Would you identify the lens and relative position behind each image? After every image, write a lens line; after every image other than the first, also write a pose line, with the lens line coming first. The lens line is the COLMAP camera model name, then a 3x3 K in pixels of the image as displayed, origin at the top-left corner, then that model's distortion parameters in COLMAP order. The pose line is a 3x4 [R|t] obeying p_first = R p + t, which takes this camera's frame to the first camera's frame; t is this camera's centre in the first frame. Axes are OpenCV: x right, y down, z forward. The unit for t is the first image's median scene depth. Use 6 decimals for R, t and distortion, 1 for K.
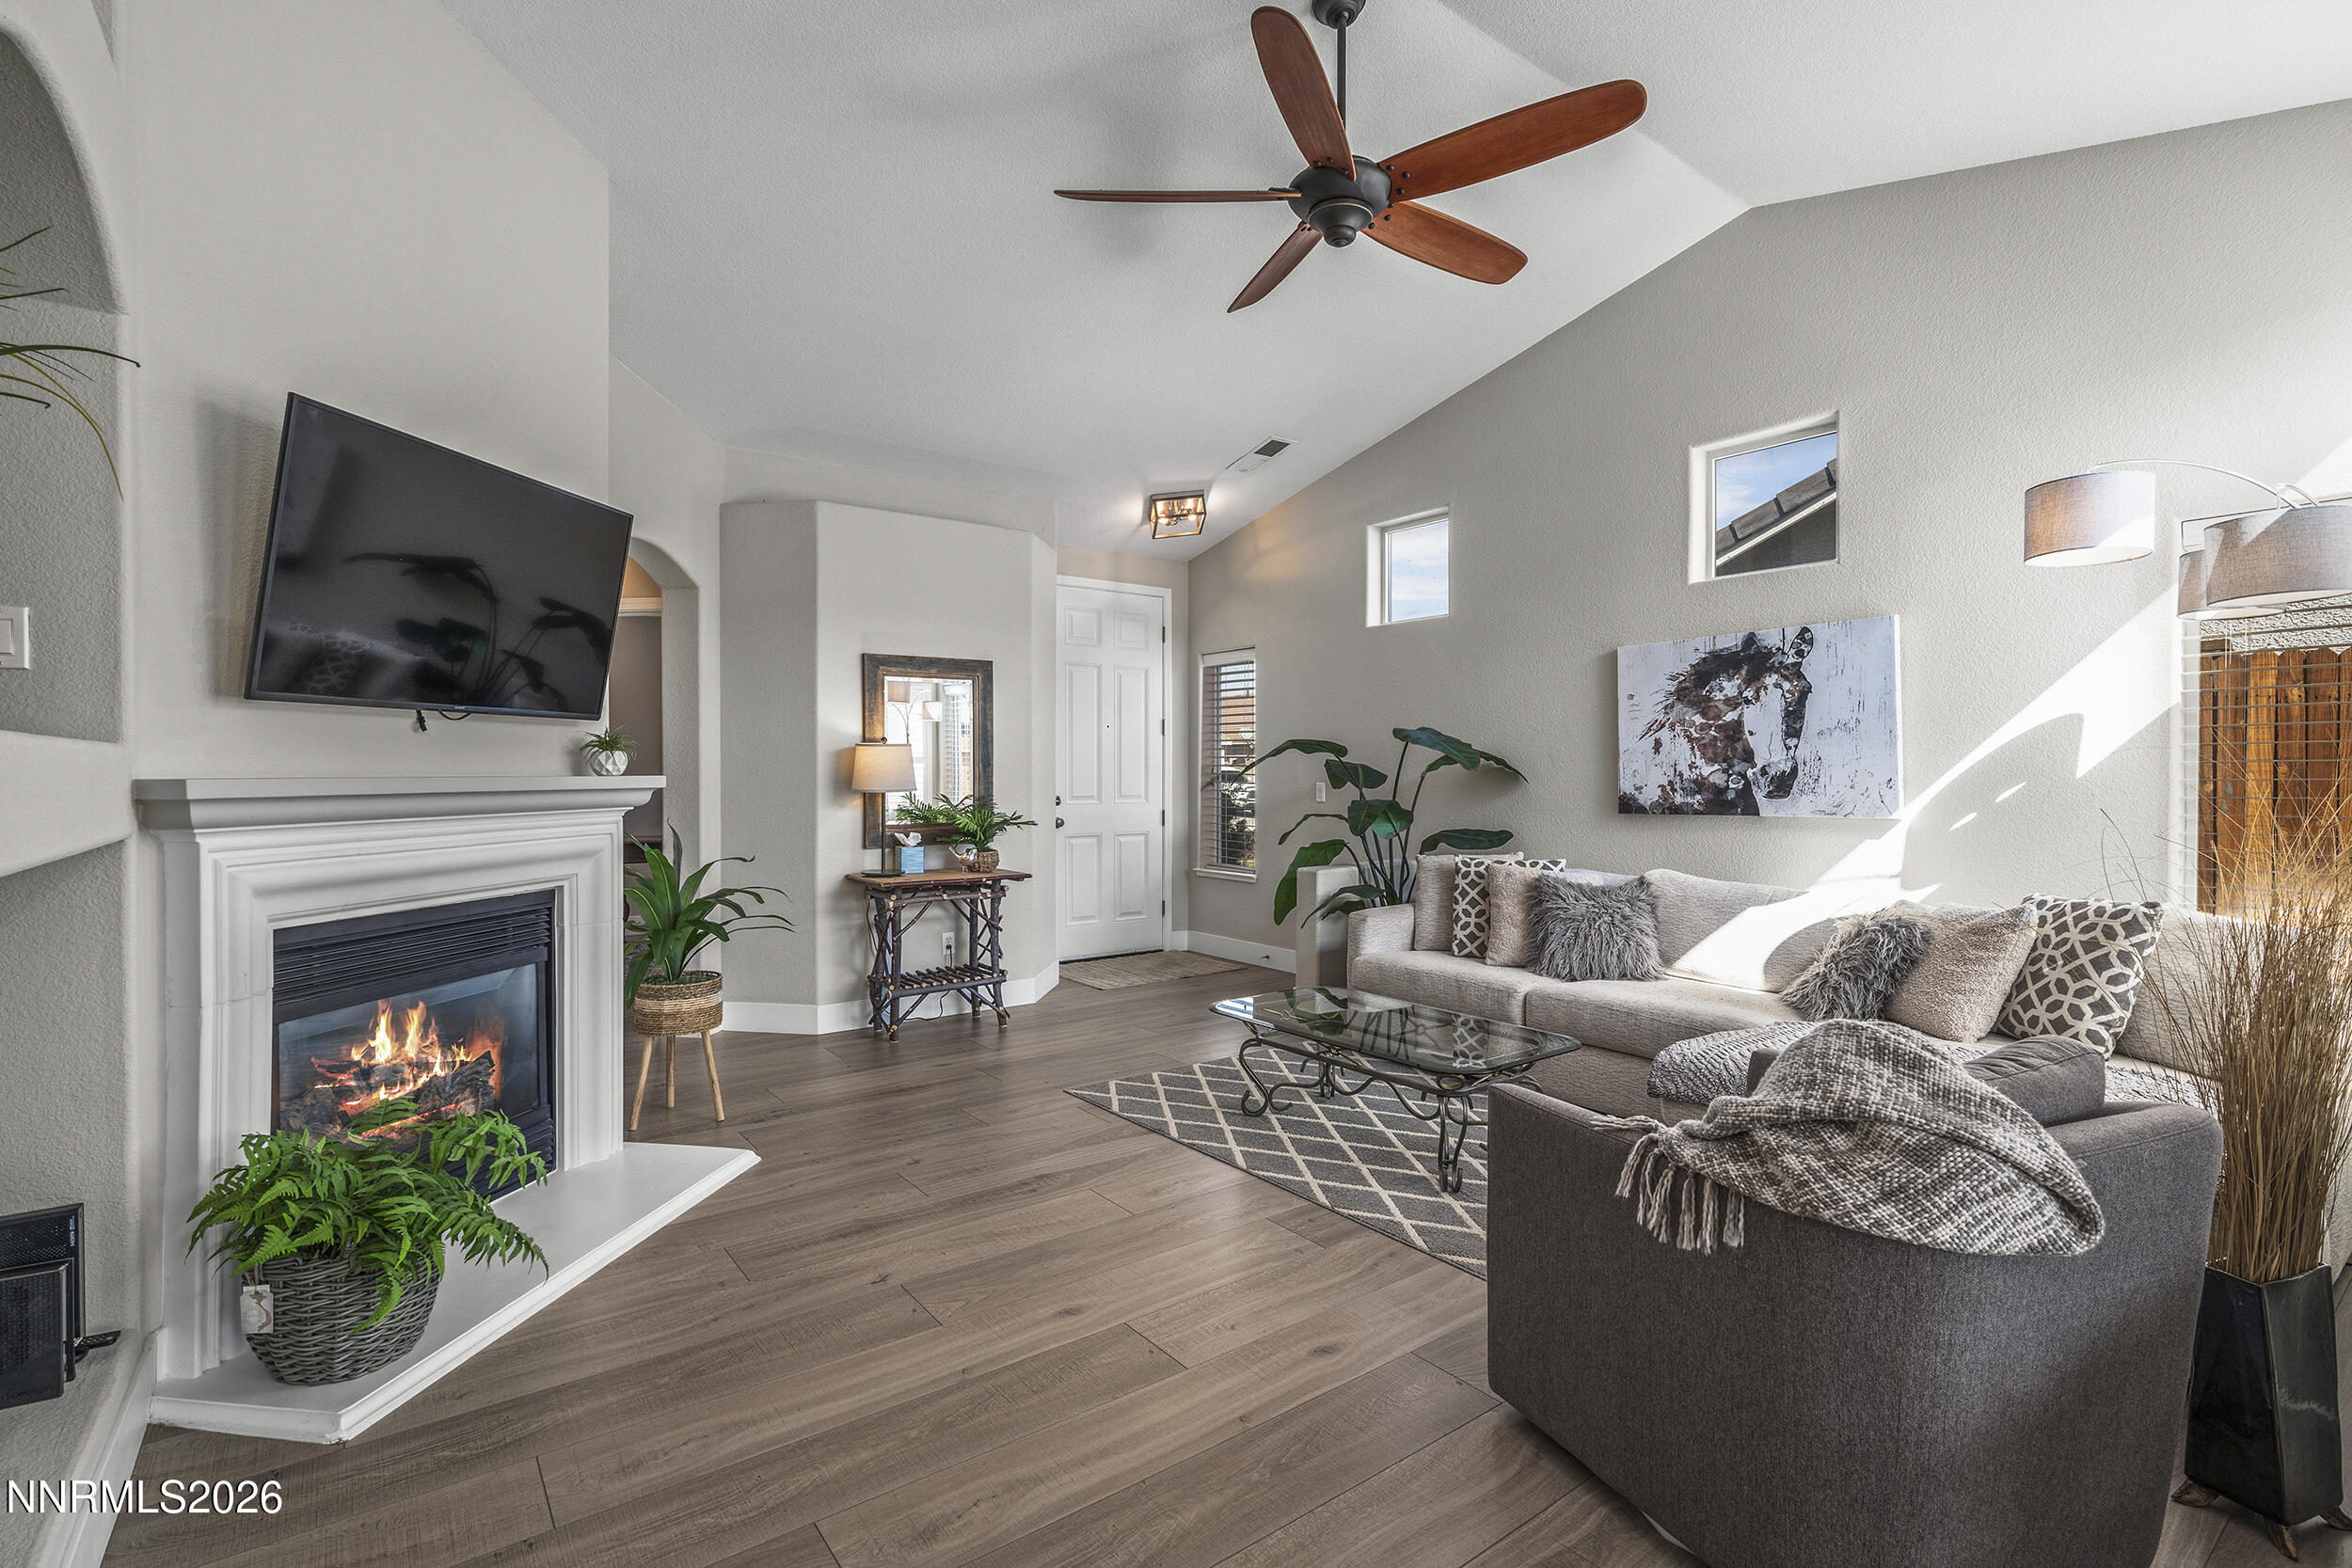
lens RADIAL K [[1100.3, 0, 1176.0], [0, 1100.3, 784.0], [0, 0, 1]] dist [-0.000597, -0.000129]
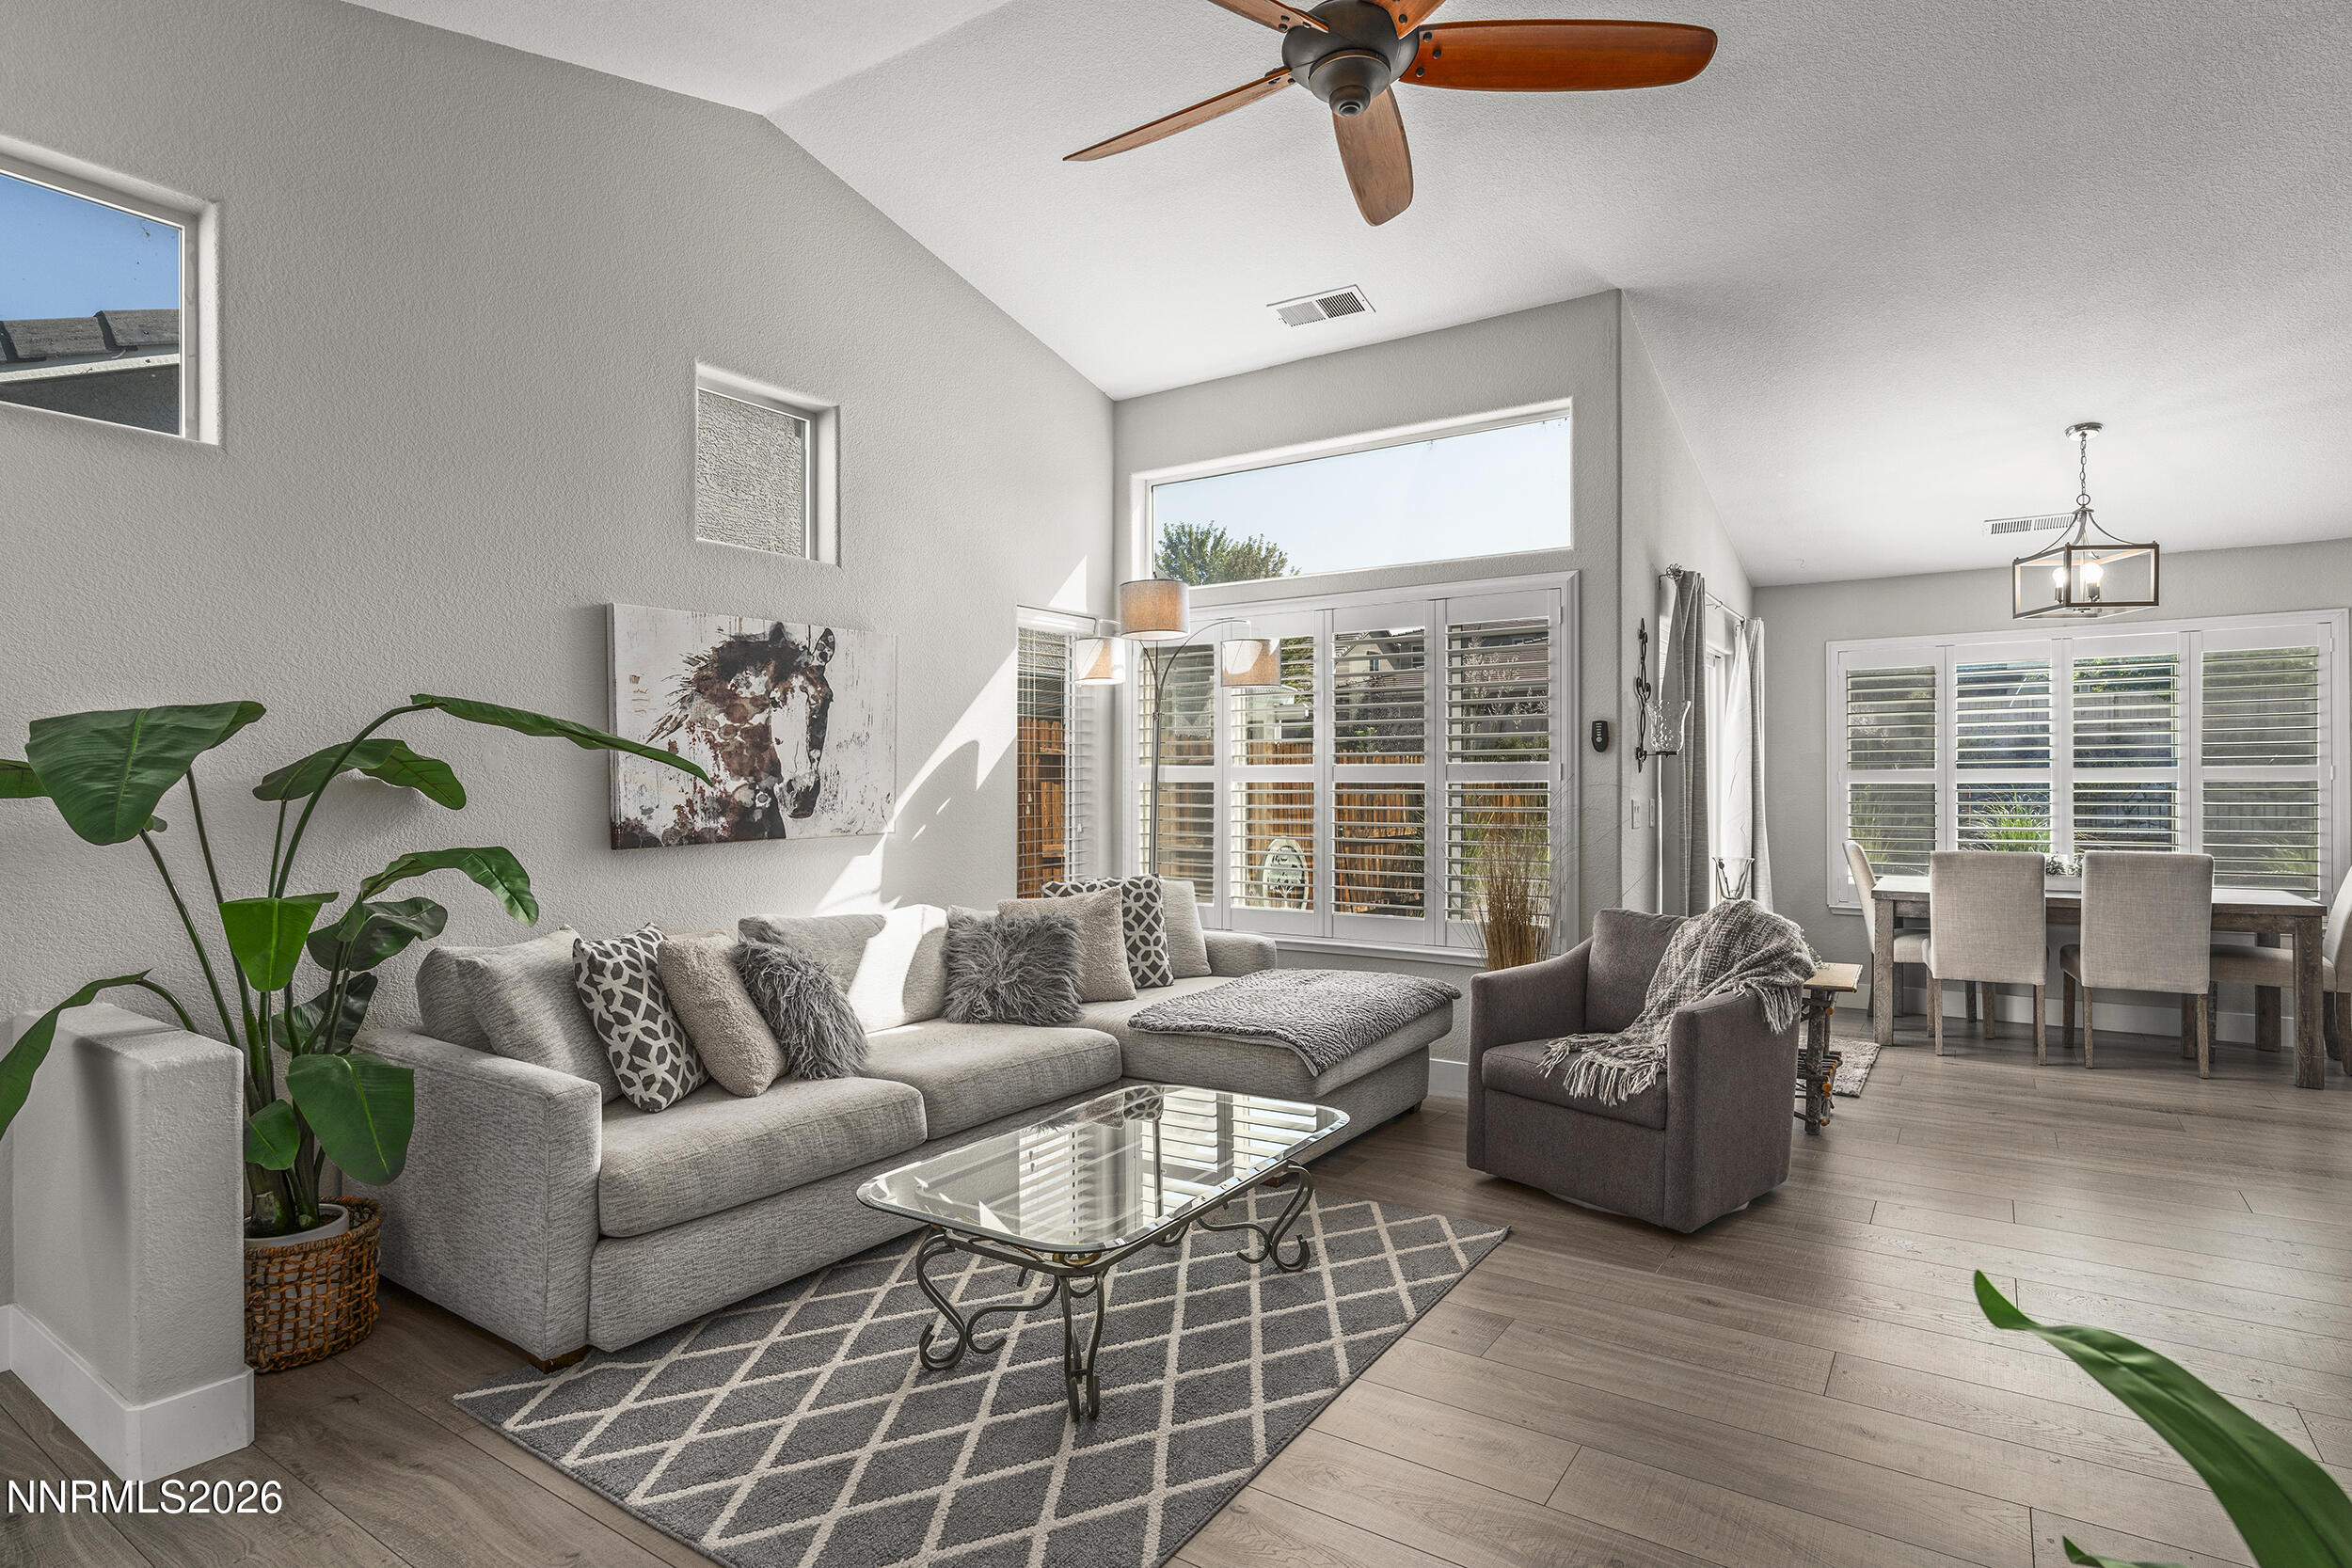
lens RADIAL K [[1216.1, 0, 1157.0], [0, 1216.1, 796.6], [0, 0, 1]] dist [-0.000963, 0.000927]
pose [[-0.324873, -0.009624, 0.945709, -0.455284], [0.011352, 0.999837, 0.014074, -0.013749], [-0.945690, 0.015308, -0.324711, 1.030110]]
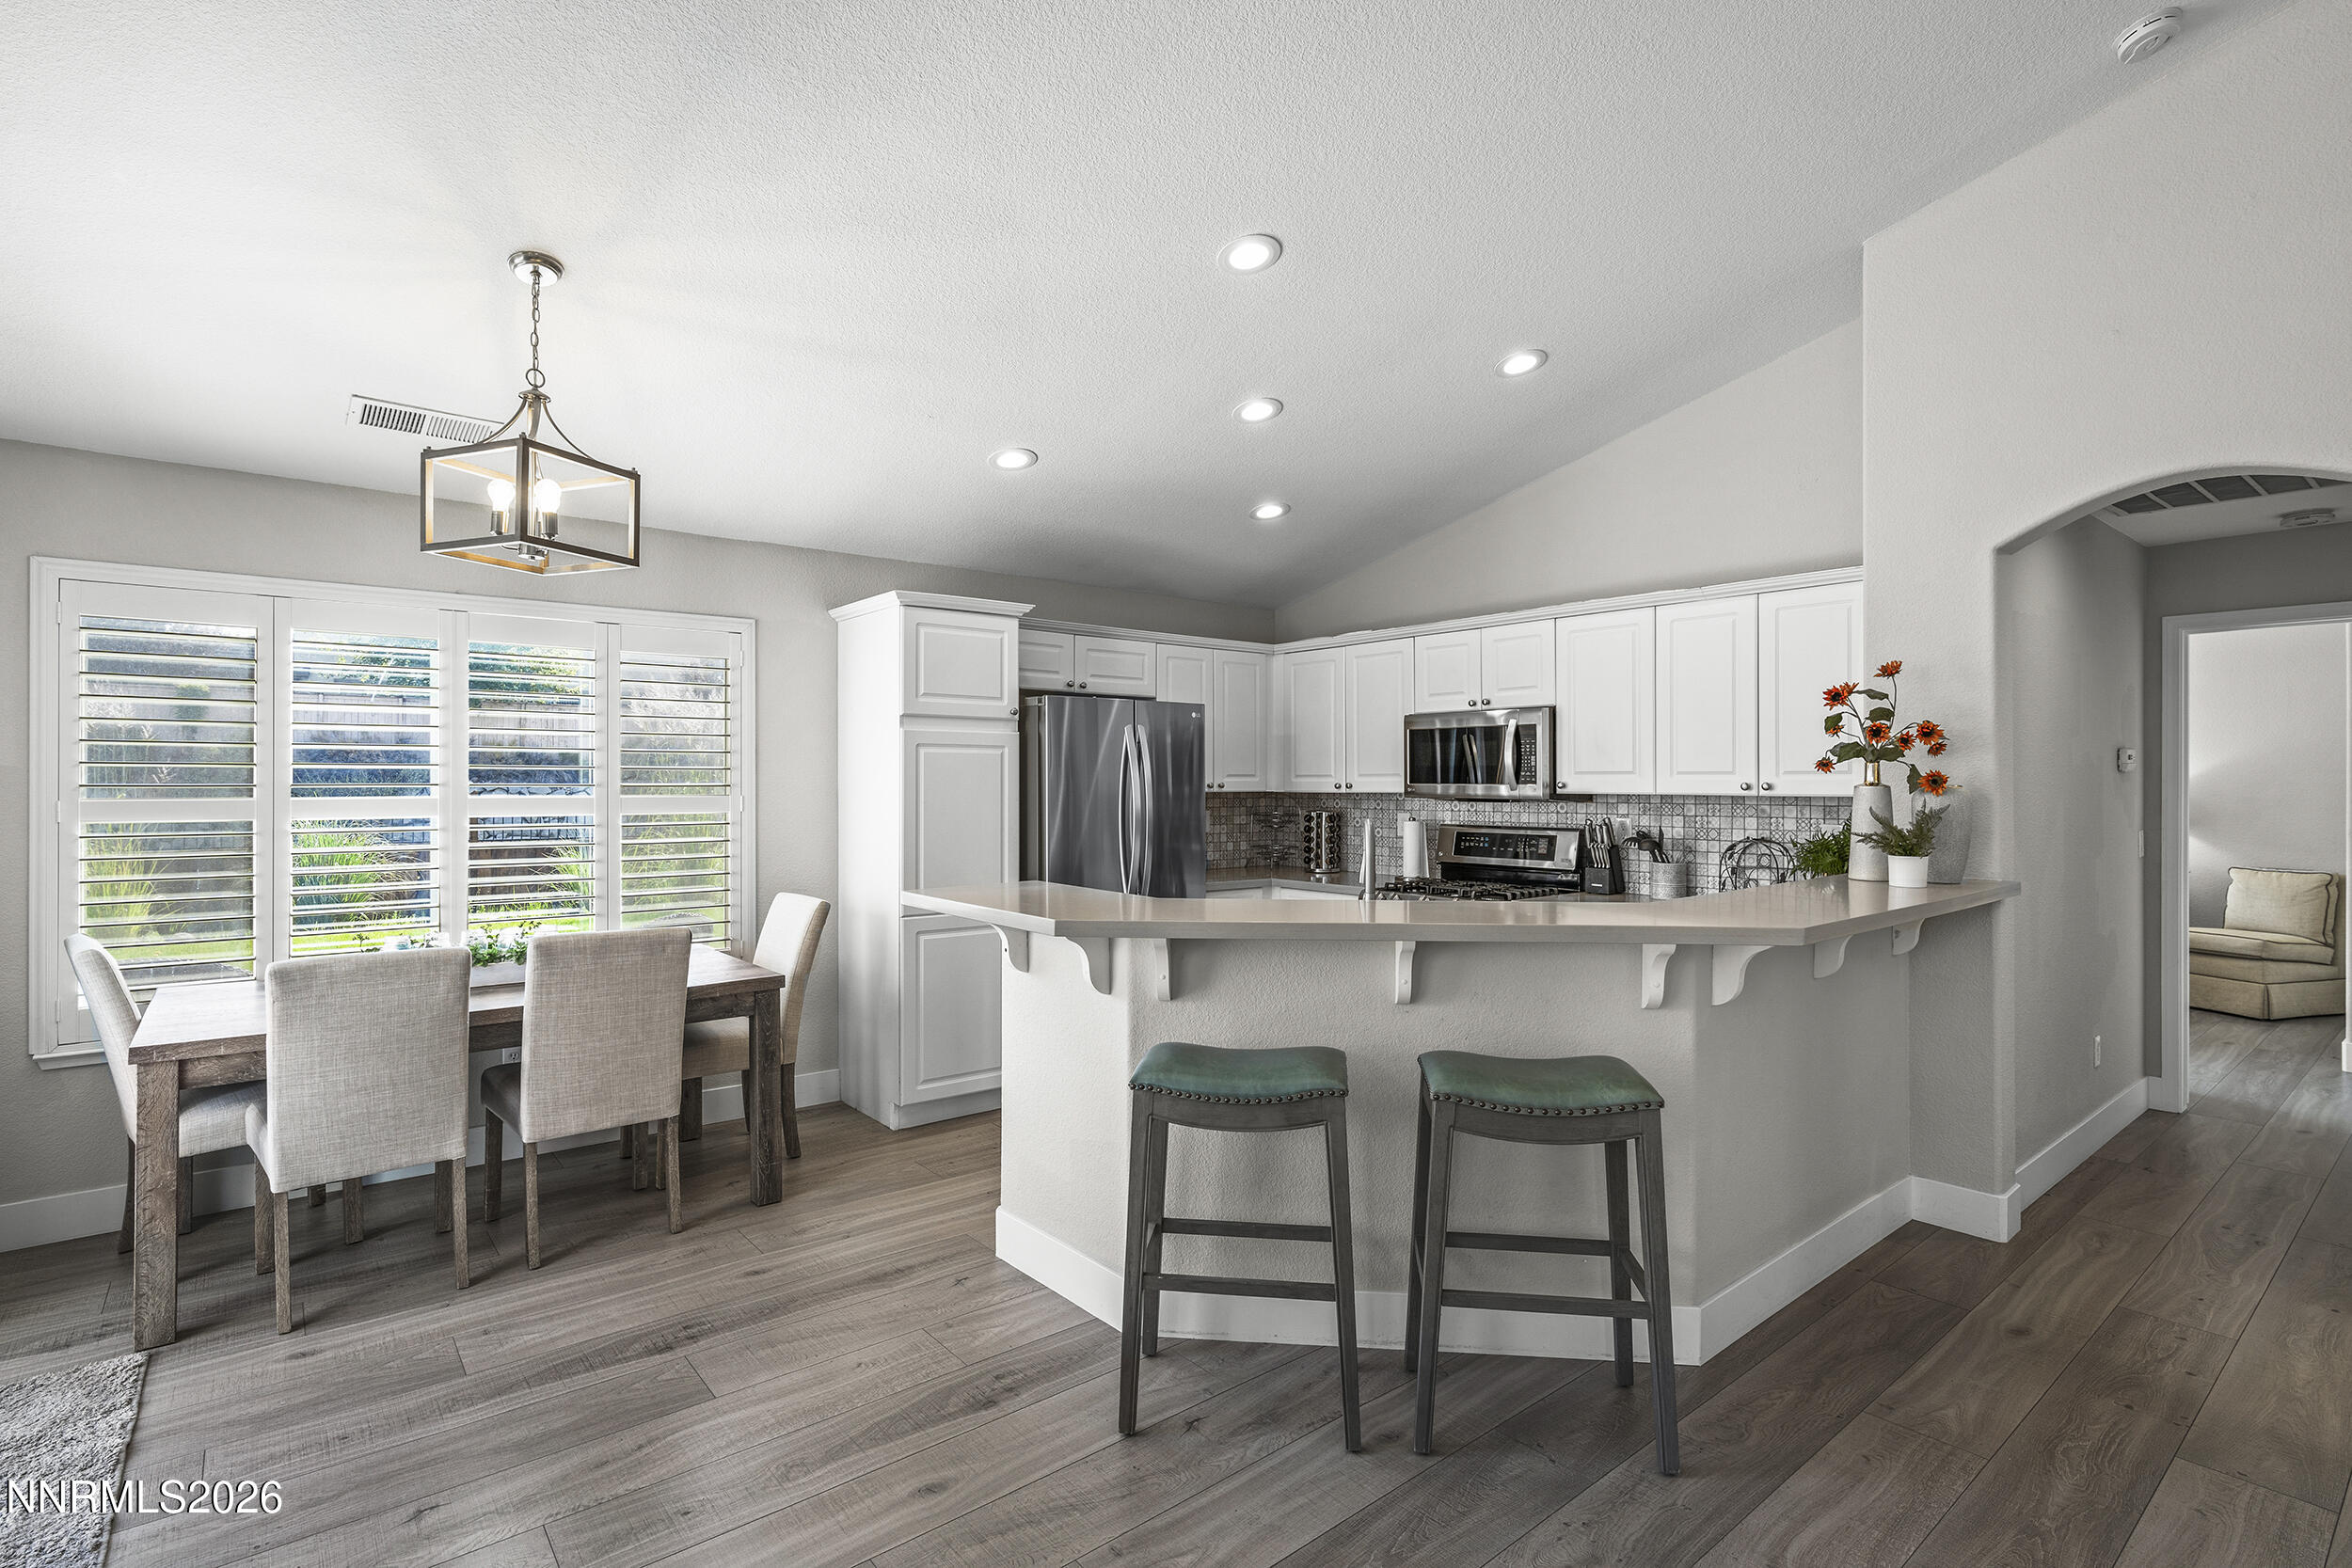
lens RADIAL K [[1143.2, 0, 1176.0], [0, 1143.2, 784.0], [0, 0, 1]] dist [-0.001303, 0.000456]
pose [[-0.999118, -0.001510, -0.041958, -0.008816], [-0.001943, 0.999945, 0.010275, -0.036015], [0.041940, 0.010348, -0.999067, 0.526783]]
